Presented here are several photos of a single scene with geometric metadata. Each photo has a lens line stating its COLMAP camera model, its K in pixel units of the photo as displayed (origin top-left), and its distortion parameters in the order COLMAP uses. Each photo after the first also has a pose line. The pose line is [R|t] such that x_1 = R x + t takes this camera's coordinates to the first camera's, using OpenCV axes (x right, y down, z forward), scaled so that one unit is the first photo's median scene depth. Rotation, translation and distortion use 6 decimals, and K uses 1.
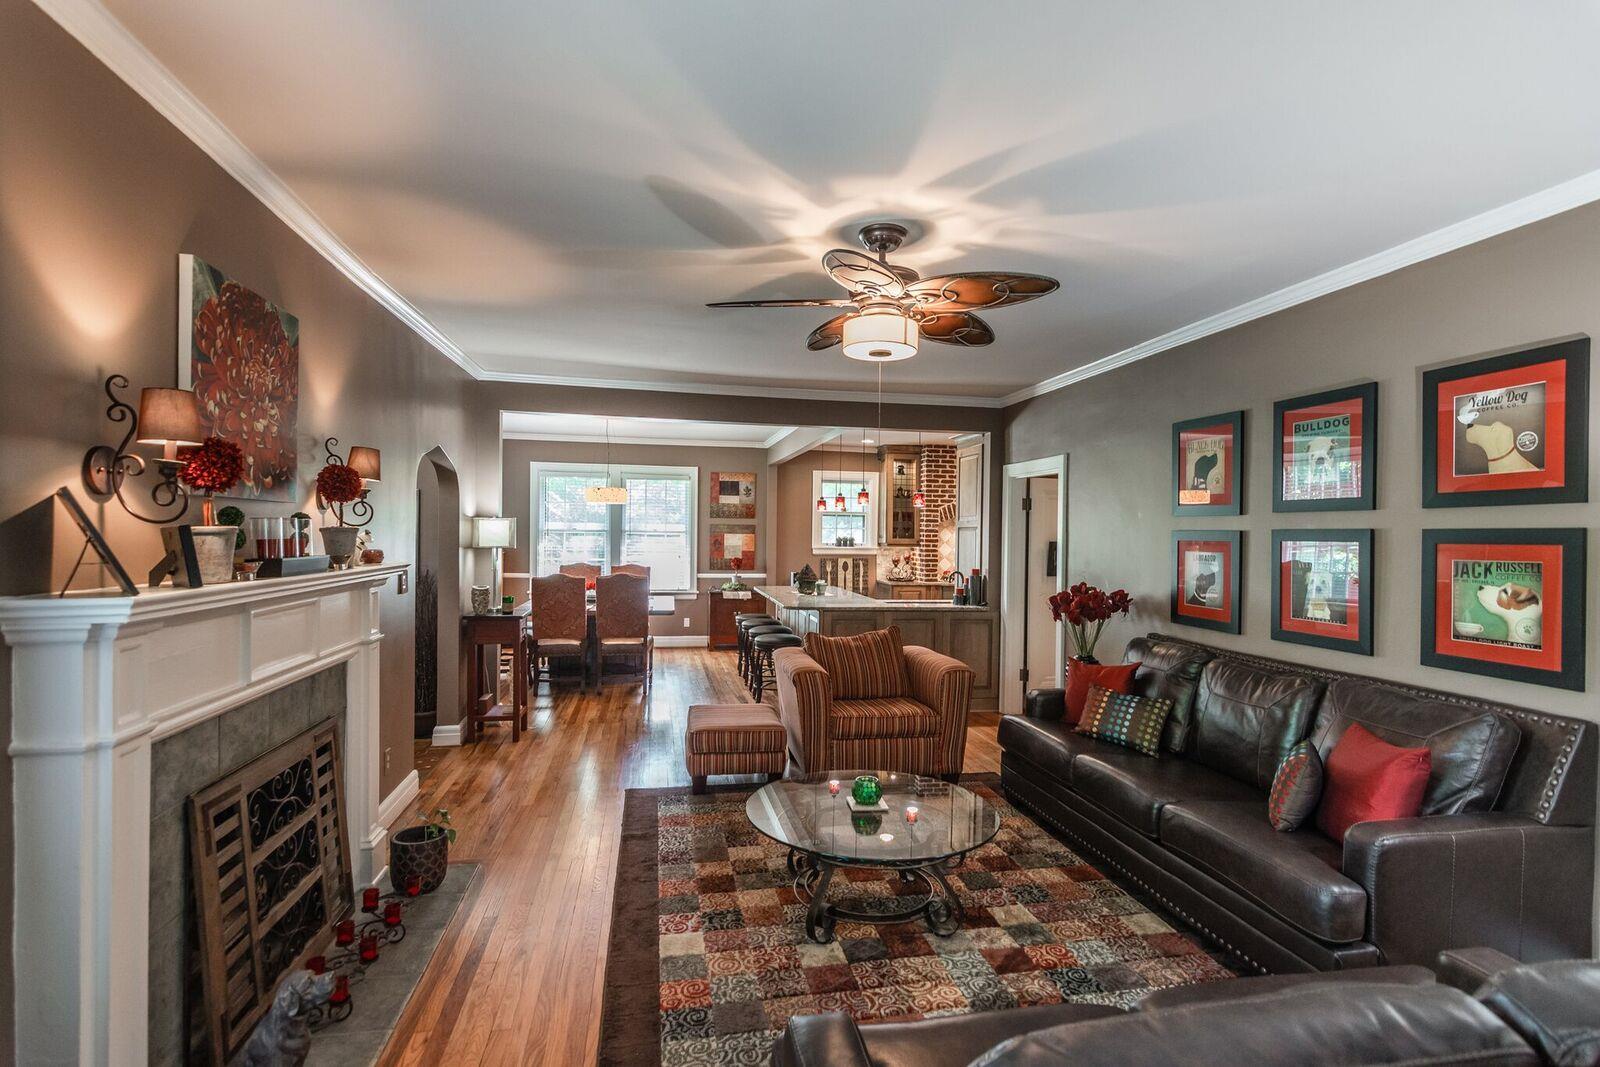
lens RADIAL K [[758.5, 0, 796.9], [0, 758.5, 542.2], [0, 0, 1]] dist [-0.005089, 0.002017]
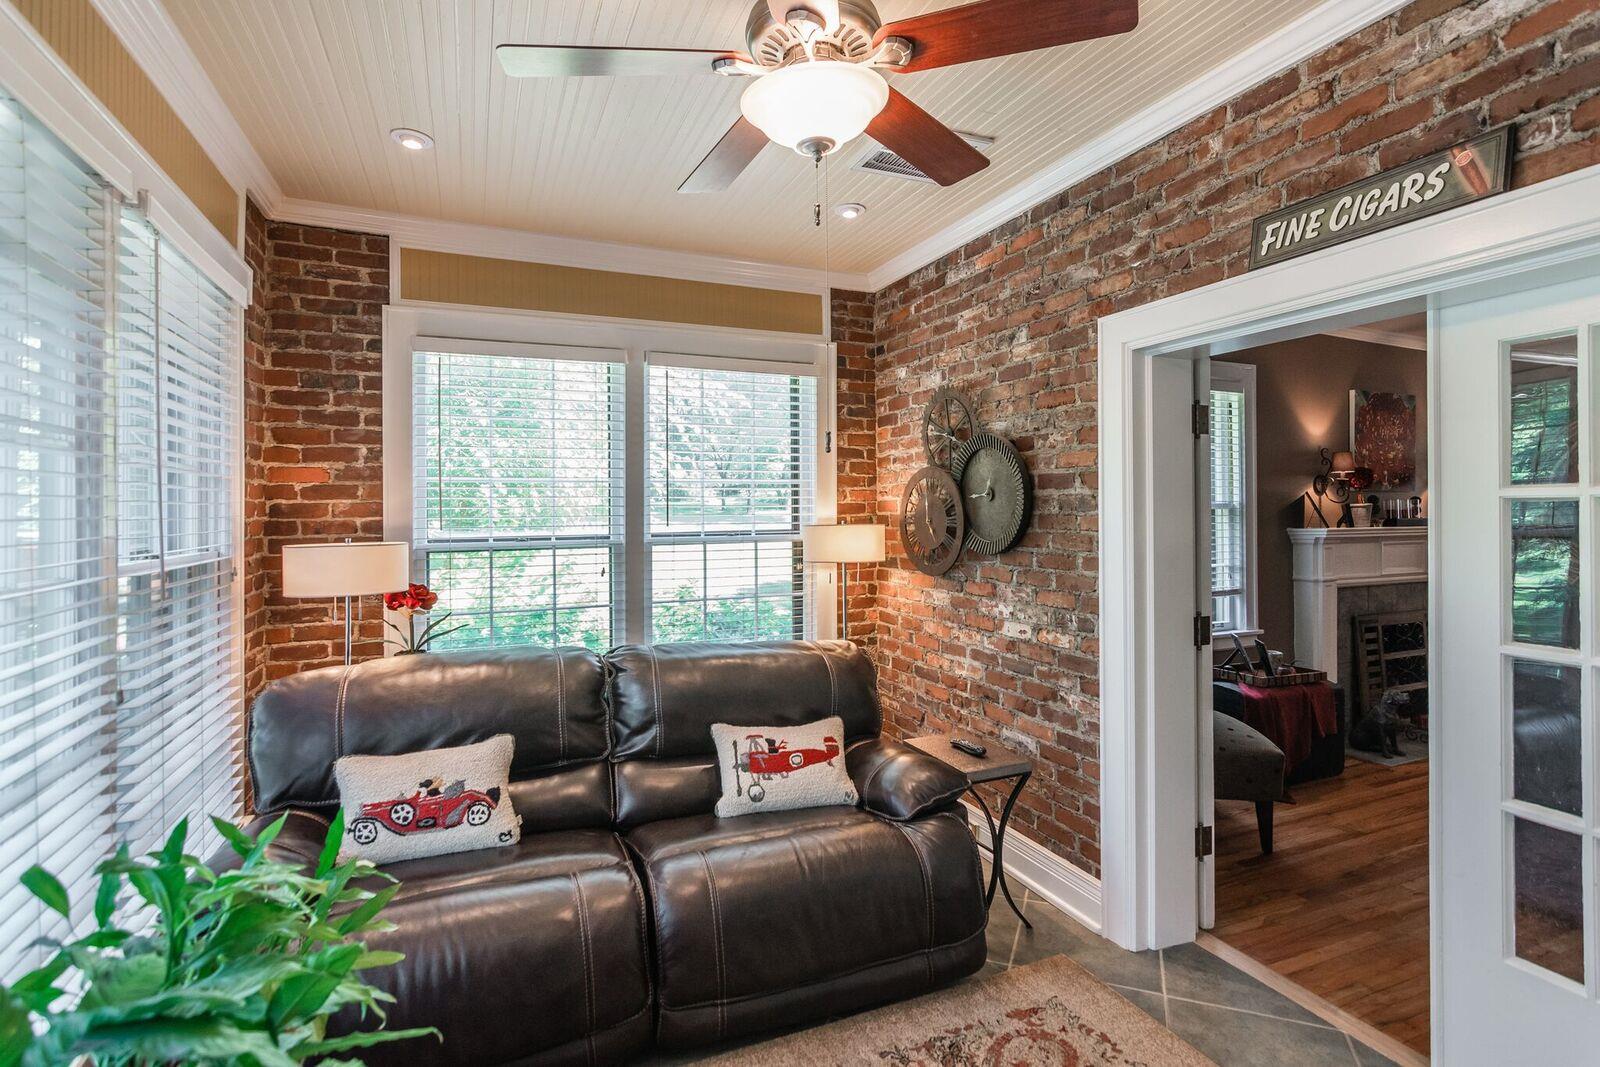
lens RADIAL K [[758.5, 0, 796.0], [0, 758.5, 533.0], [0, 0, 1]] dist [-0.005089, 0.002017]
pose [[0.189867, -0.006505, -0.981788, 1.338199], [0.006753, 0.999963, -0.005319, 0.077347], [0.981787, -0.005620, 0.189904, -1.310814]]
